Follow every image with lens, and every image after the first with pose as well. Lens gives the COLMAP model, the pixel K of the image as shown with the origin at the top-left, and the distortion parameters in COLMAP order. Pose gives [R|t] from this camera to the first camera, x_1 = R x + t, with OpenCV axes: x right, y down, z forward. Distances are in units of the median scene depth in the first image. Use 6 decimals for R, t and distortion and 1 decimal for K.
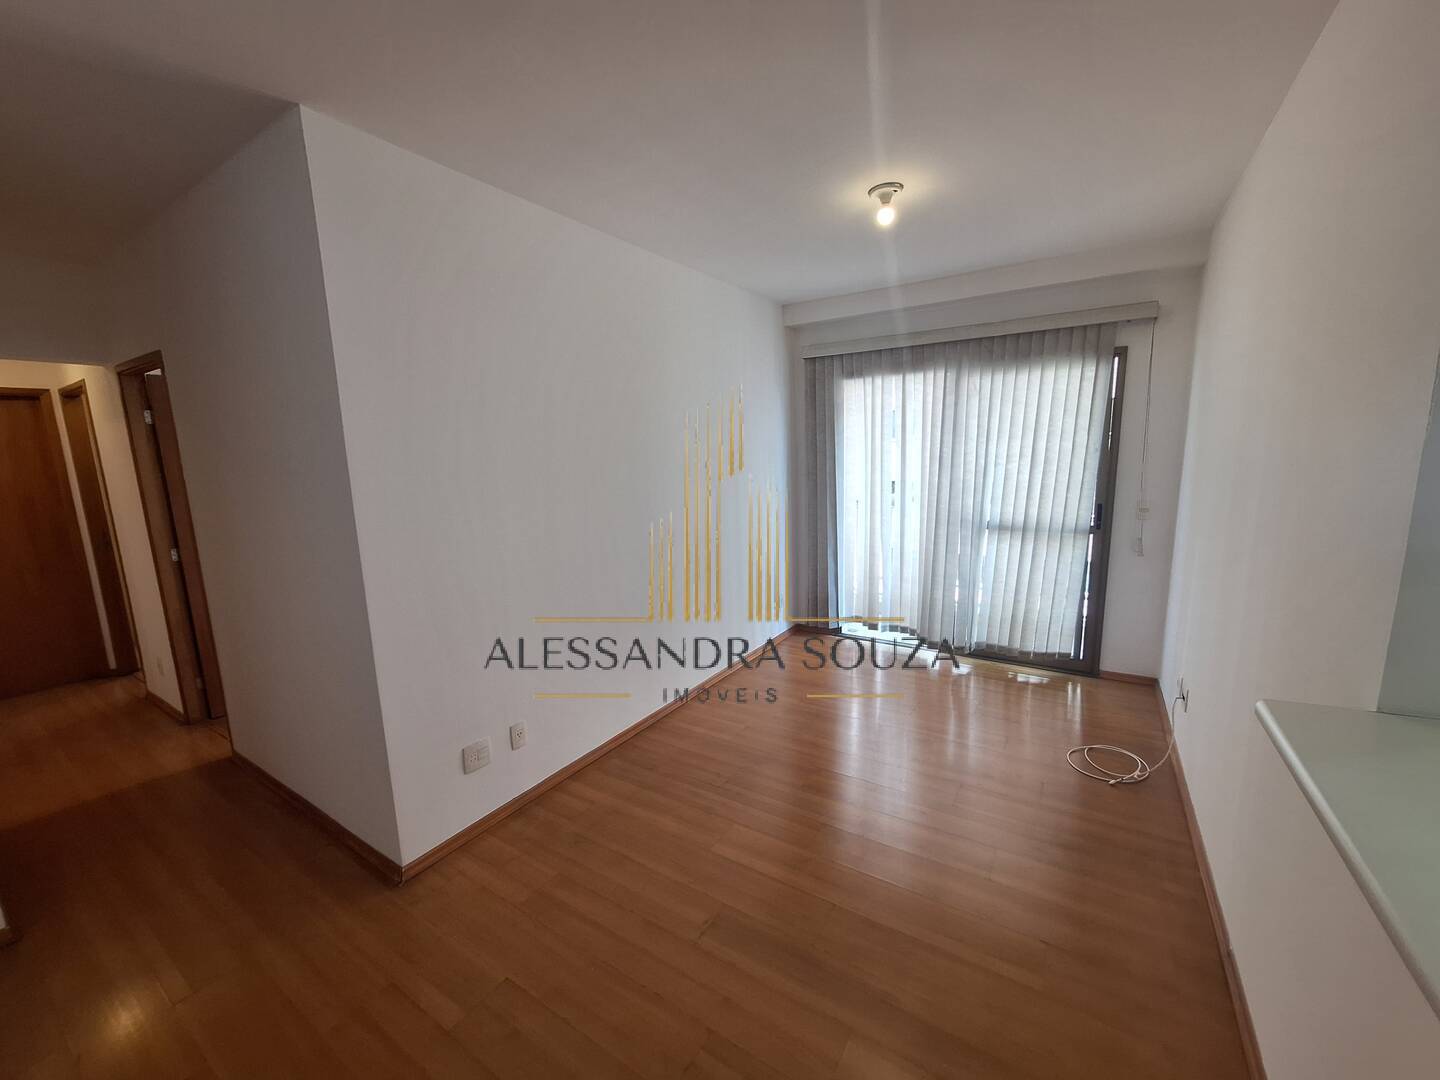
lens RADIAL K [[567.9, 0, 719.0], [0, 567.9, 547.7], [0, 0, 1]] dist [-0.001221, 0.000423]
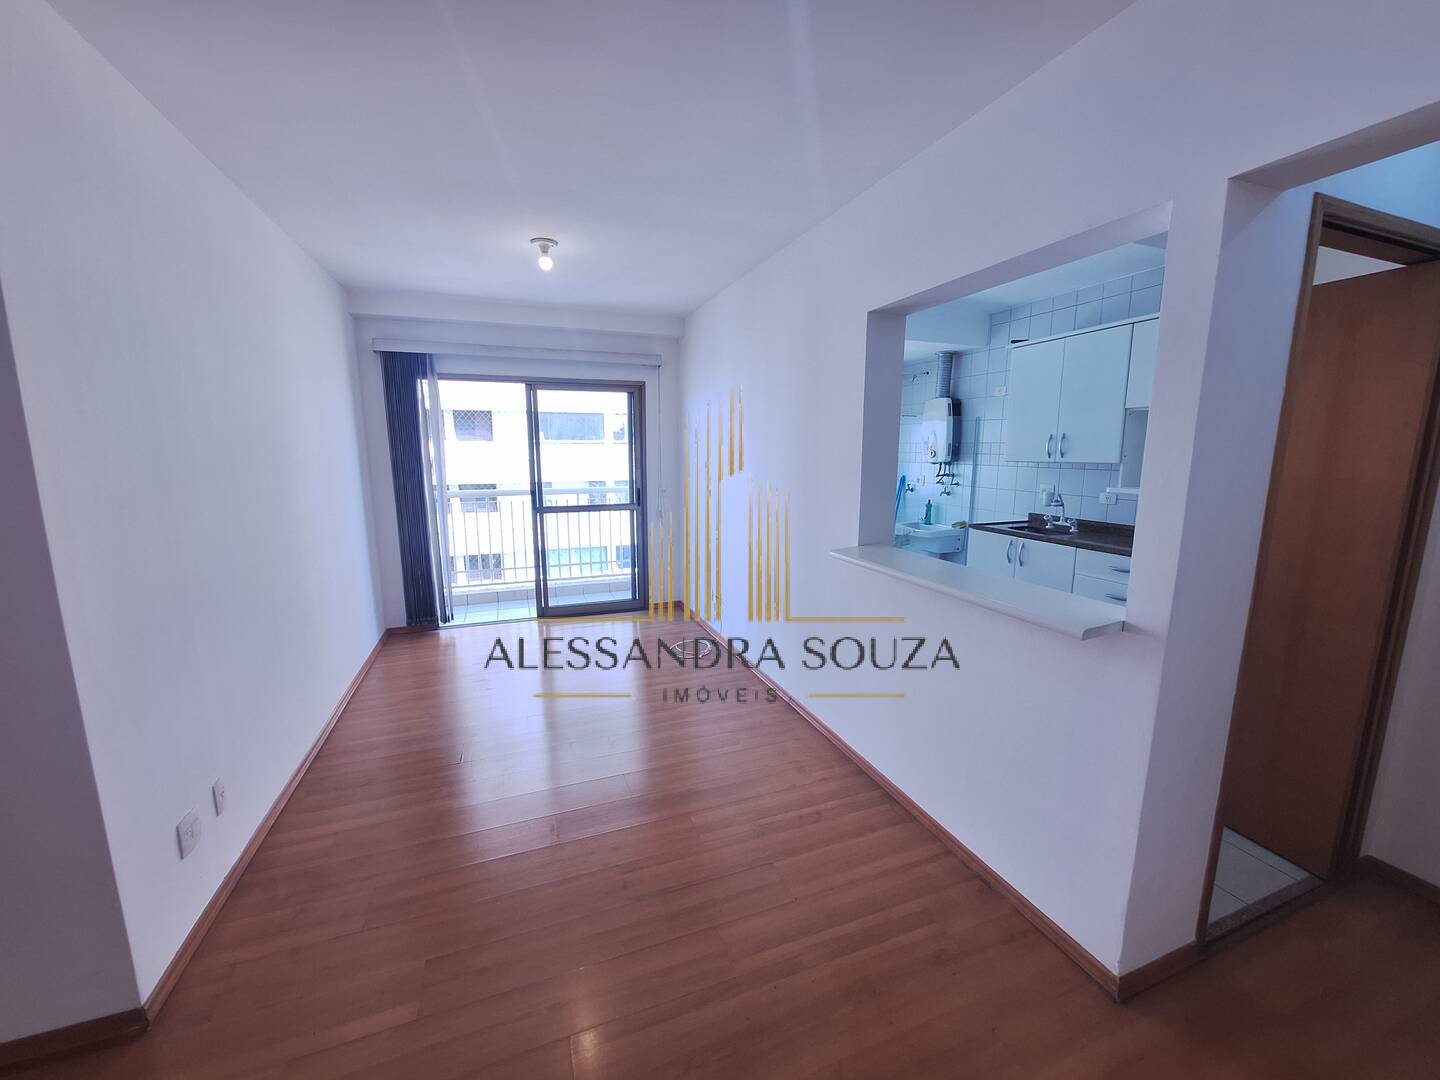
lens RADIAL K [[567.9, 0, 728.9], [0, 567.9, 541.4], [0, 0, 1]] dist [-0.001221, 0.000423]
pose [[0.587625, -0.108269, 0.801857, -0.445090], [0.124599, 0.991295, 0.042538, 0.031521], [-0.799482, 0.074914, 0.596000, -0.042357]]
